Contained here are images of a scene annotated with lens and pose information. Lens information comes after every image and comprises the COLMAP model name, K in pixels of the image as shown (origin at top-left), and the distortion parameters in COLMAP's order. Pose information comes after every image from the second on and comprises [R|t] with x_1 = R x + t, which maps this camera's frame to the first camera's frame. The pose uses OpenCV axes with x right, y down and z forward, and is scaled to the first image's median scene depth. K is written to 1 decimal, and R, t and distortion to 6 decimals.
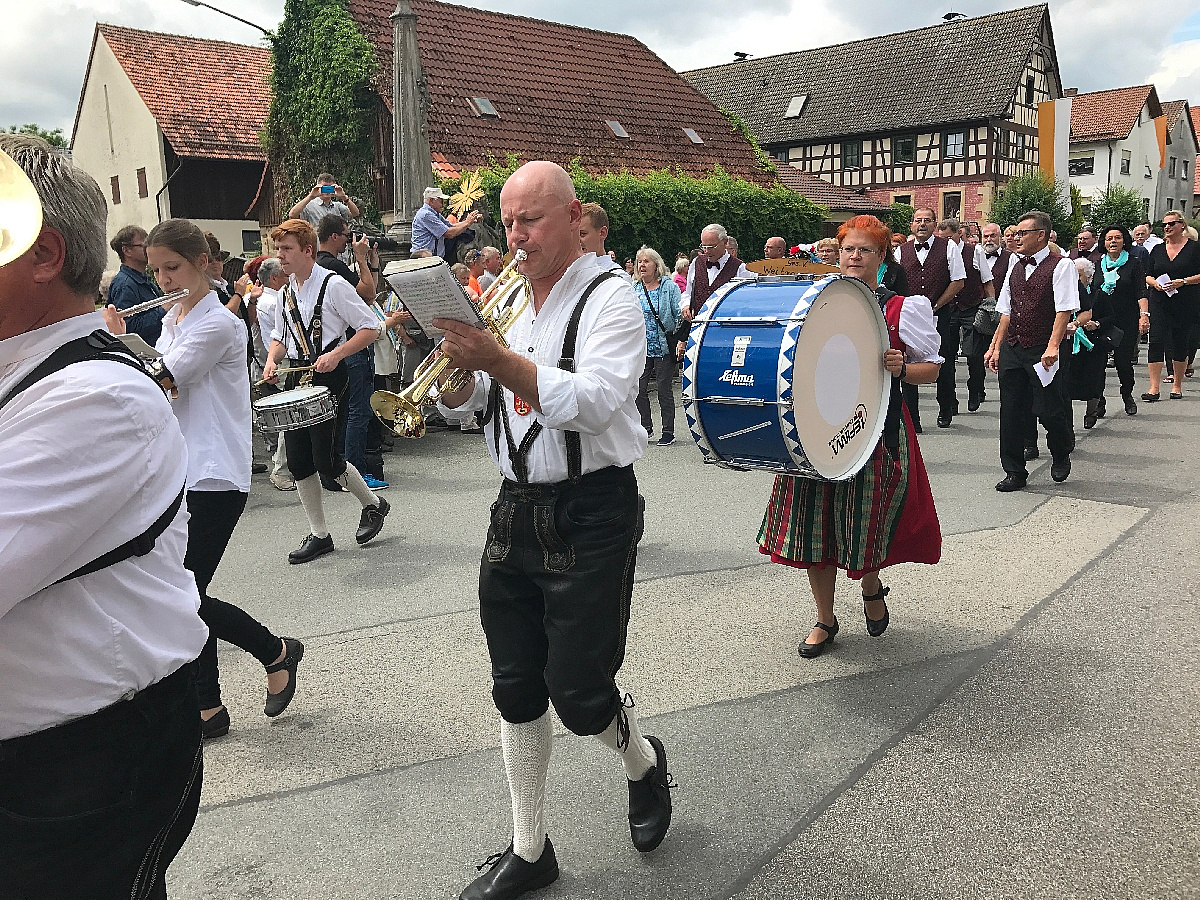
lens RADIAL K [[995.7, 0, 593.5], [0, 995.7, 448.3], [0, 0, 1]] dist [-0.026484, 0.083689]
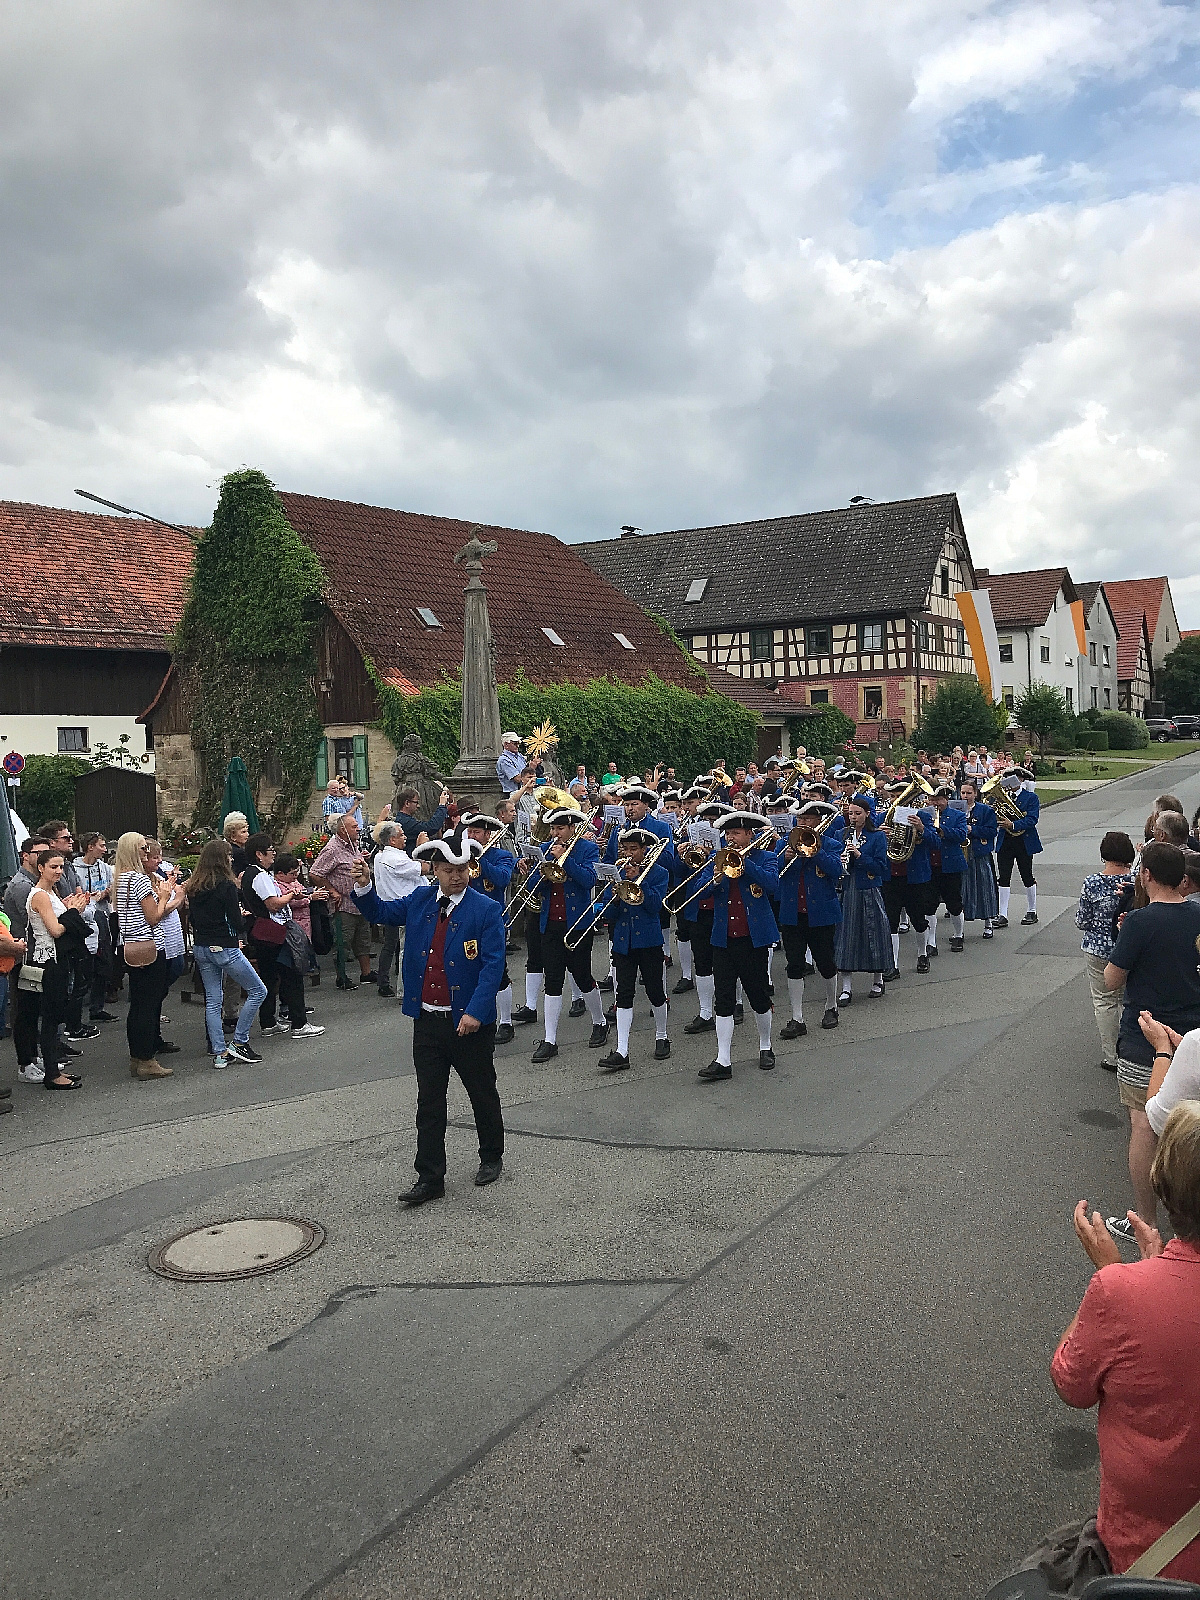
lens RADIAL K [[1316.2, 0, 606.2], [0, 1316.2, 804.0], [0, 0, 1]] dist [0.065462, -0.147031]
pose [[0.987324, -0.008087, 0.158510, -0.076292], [0.030491, 0.989762, -0.139429, 0.011379], [-0.155760, 0.142495, 0.977463, -0.137762]]
